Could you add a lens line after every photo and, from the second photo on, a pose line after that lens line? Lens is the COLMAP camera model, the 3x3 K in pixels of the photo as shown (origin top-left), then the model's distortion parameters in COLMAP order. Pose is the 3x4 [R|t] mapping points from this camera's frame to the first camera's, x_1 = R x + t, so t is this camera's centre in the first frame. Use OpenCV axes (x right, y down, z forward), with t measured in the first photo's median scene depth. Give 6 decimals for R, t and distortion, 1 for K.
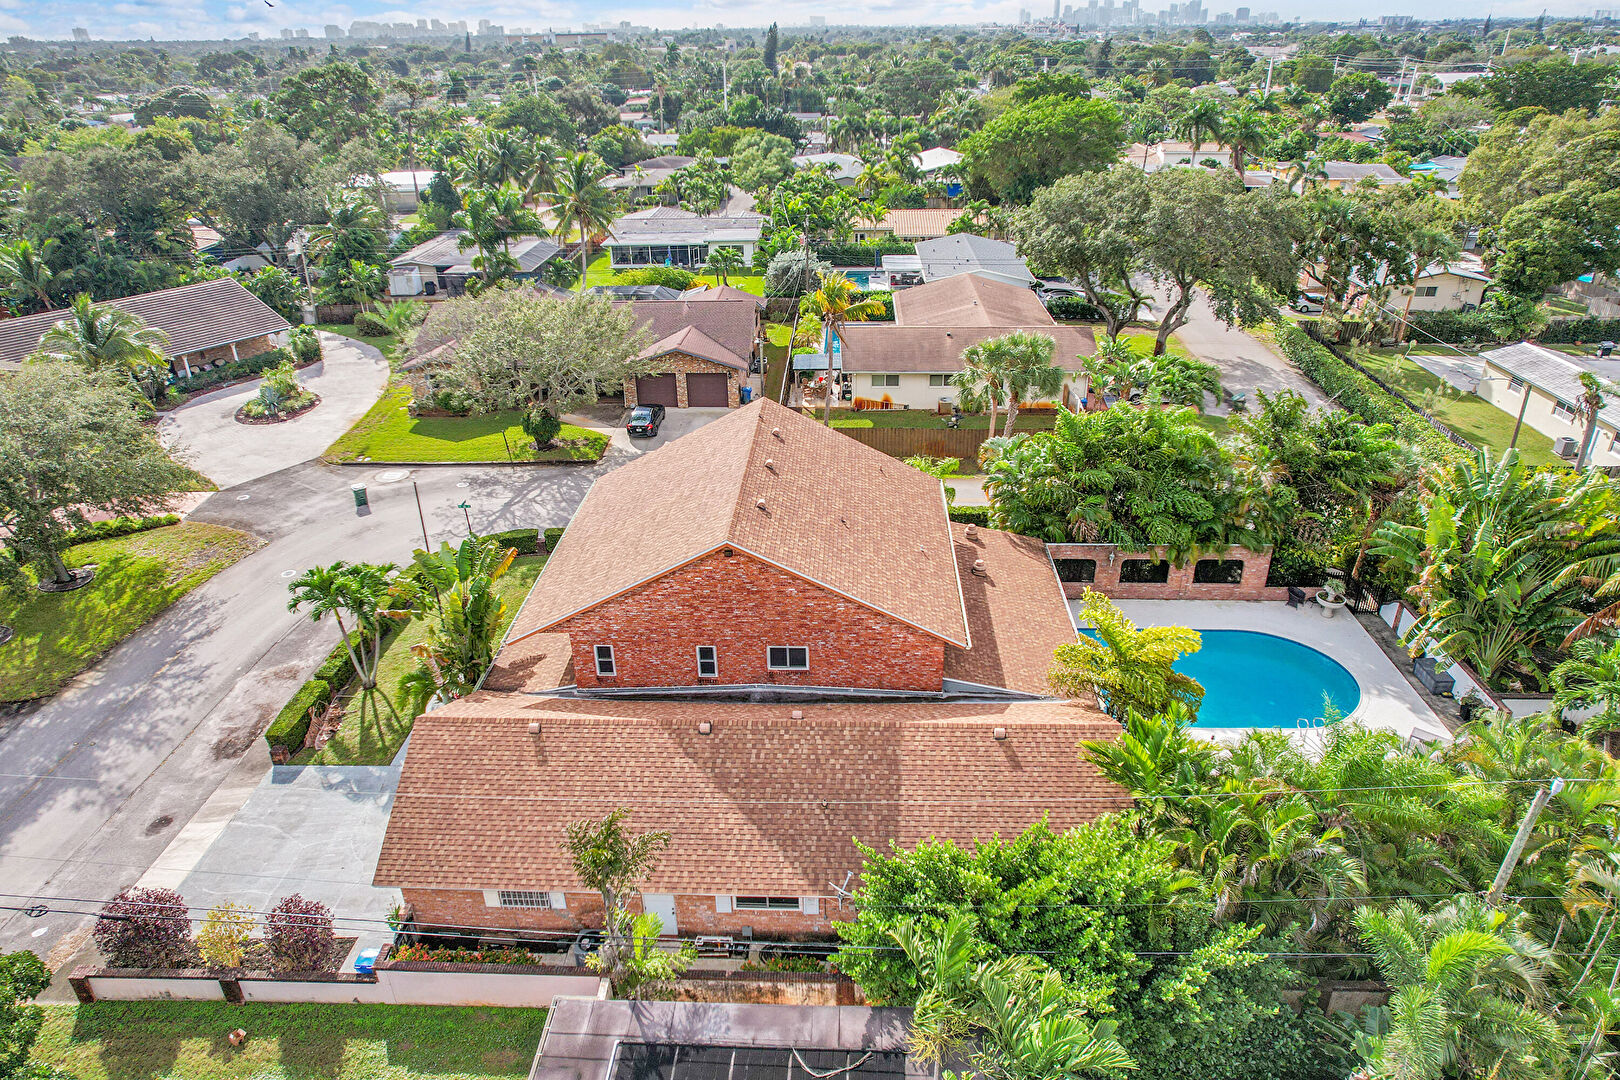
lens RADIAL K [[1029.0, 0, 816.0], [0, 1029.0, 542.8], [0, 0, 1]] dist [-0.064331, 0.059863]
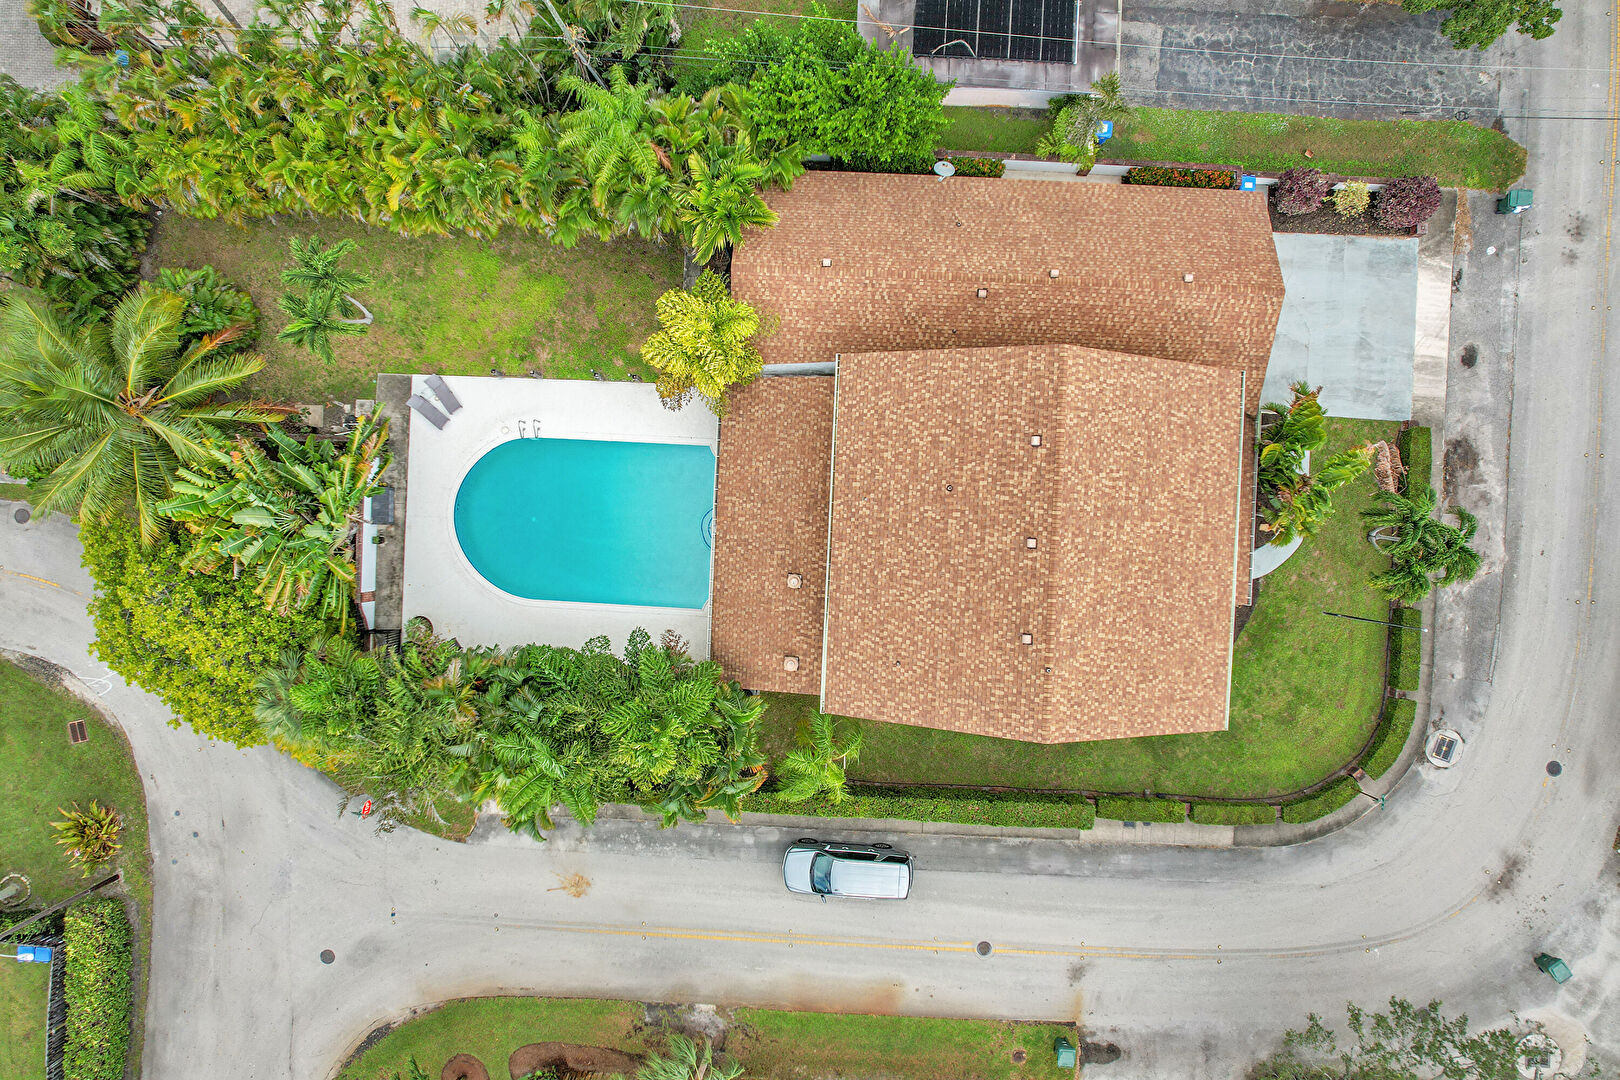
lens RADIAL K [[1036.3, 0, 817.6], [0, 1036.3, 537.2], [0, 0, 1]] dist [-0.084776, 0.081783]
pose [[-0.999059, -0.008333, 0.042565, 0.089392], [0.041710, -0.453760, 0.890147, -0.798327], [0.011897, 0.891085, 0.453681, 0.497545]]
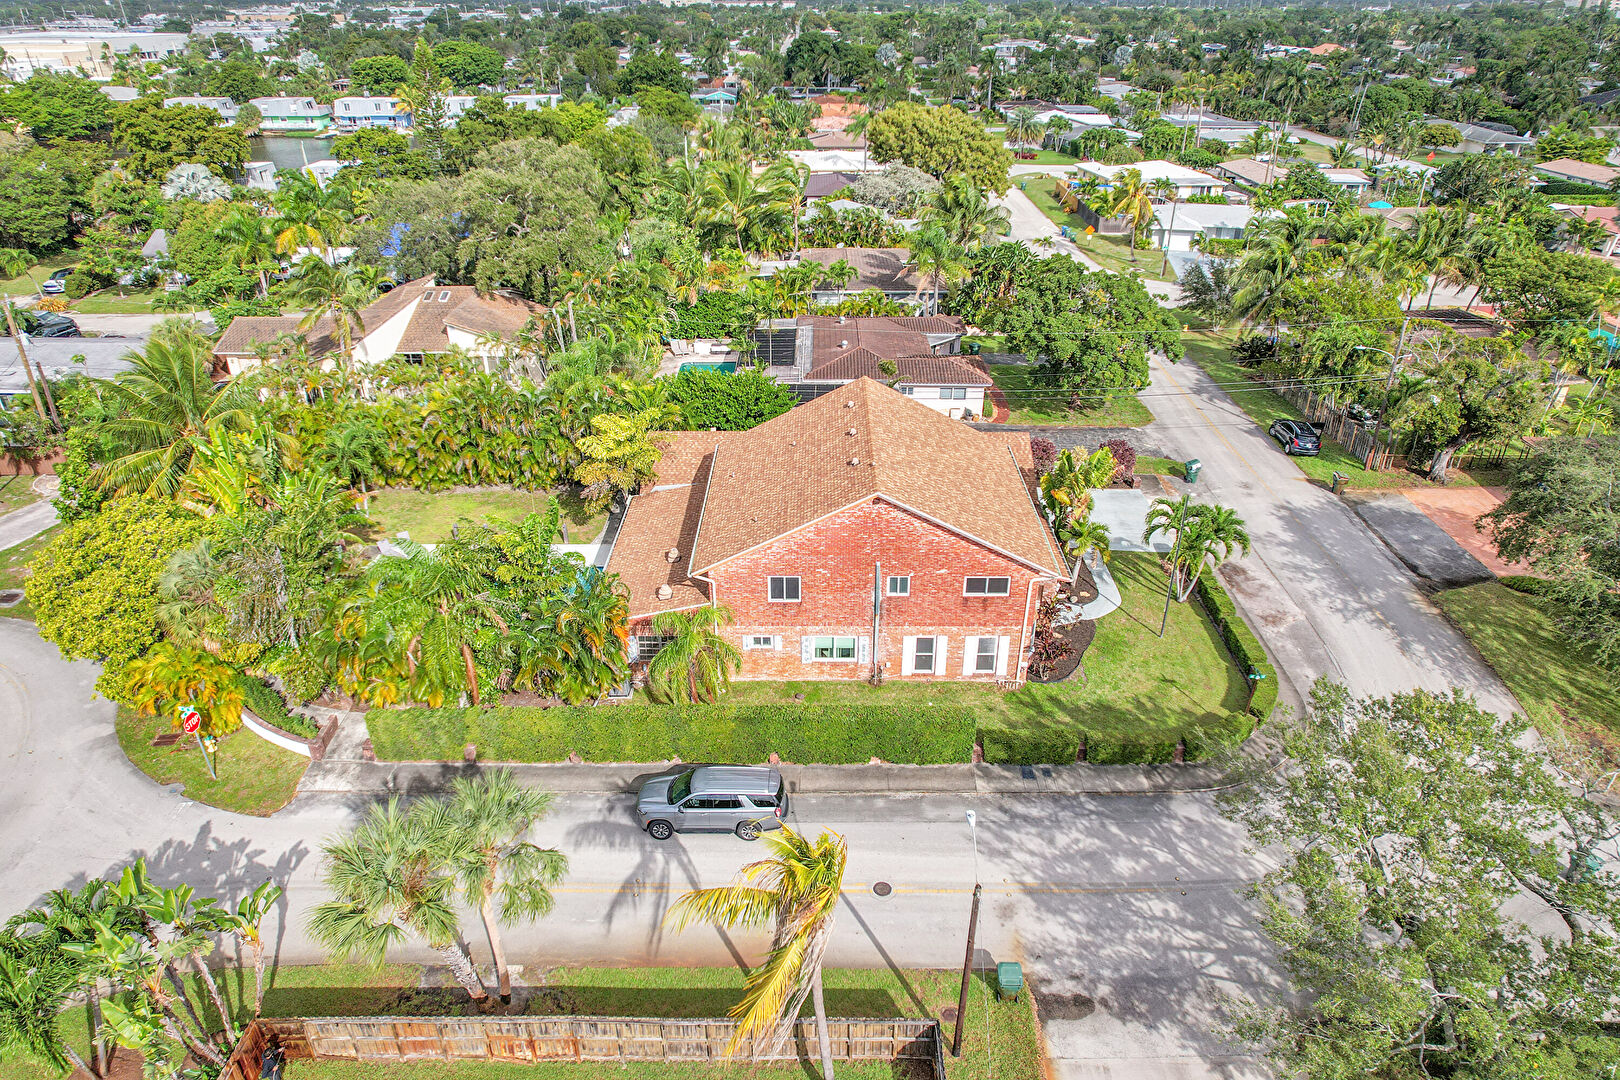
lens RADIAL K [[1036.3, 0, 817.6], [0, 1036.3, 537.2], [0, 0, 1]] dist [-0.084776, 0.081783]
pose [[-0.999227, 0.018578, -0.034643, 0.036234], [-0.017760, 0.572854, 0.819465, -0.875954], [0.035069, 0.819447, -0.572081, 1.567872]]
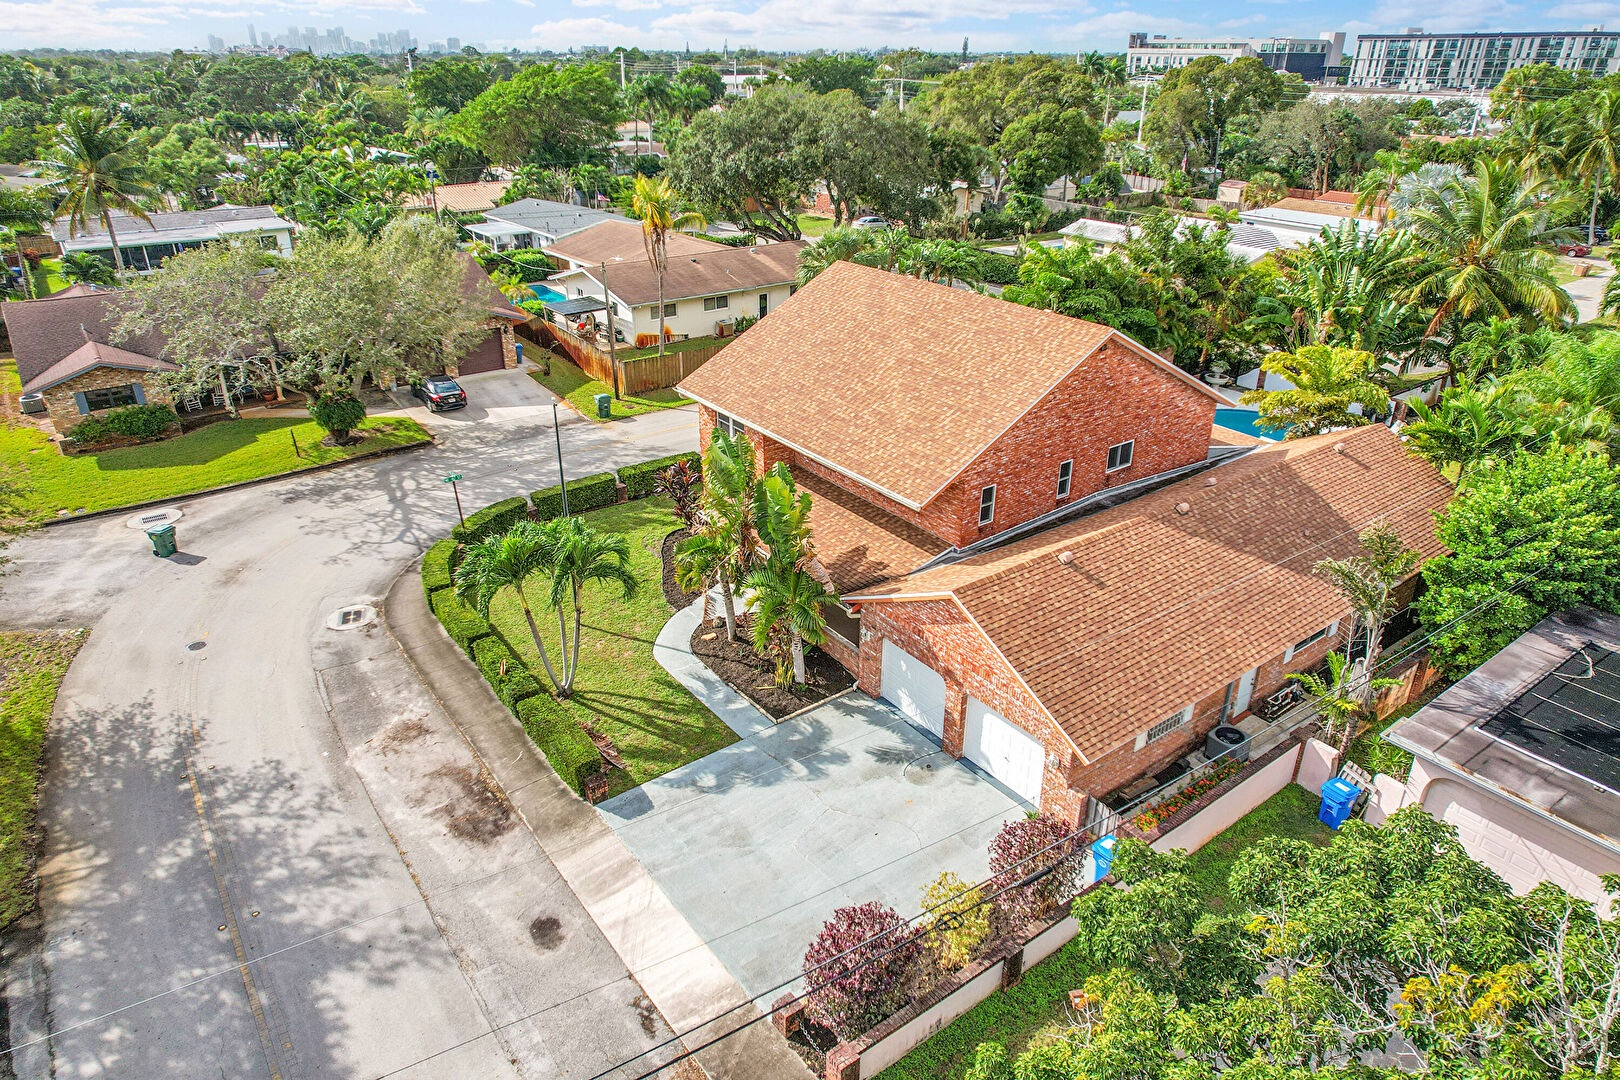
lens RADIAL K [[1029.0, 0, 816.0], [0, 1029.0, 542.8], [0, 0, 1]] dist [-0.064331, 0.059863]
pose [[0.779829, -0.257567, 0.570549, -0.662413], [0.271657, 0.960379, 0.062249, 0.039956], [-0.563977, 0.106450, 0.818901, 0.284889]]
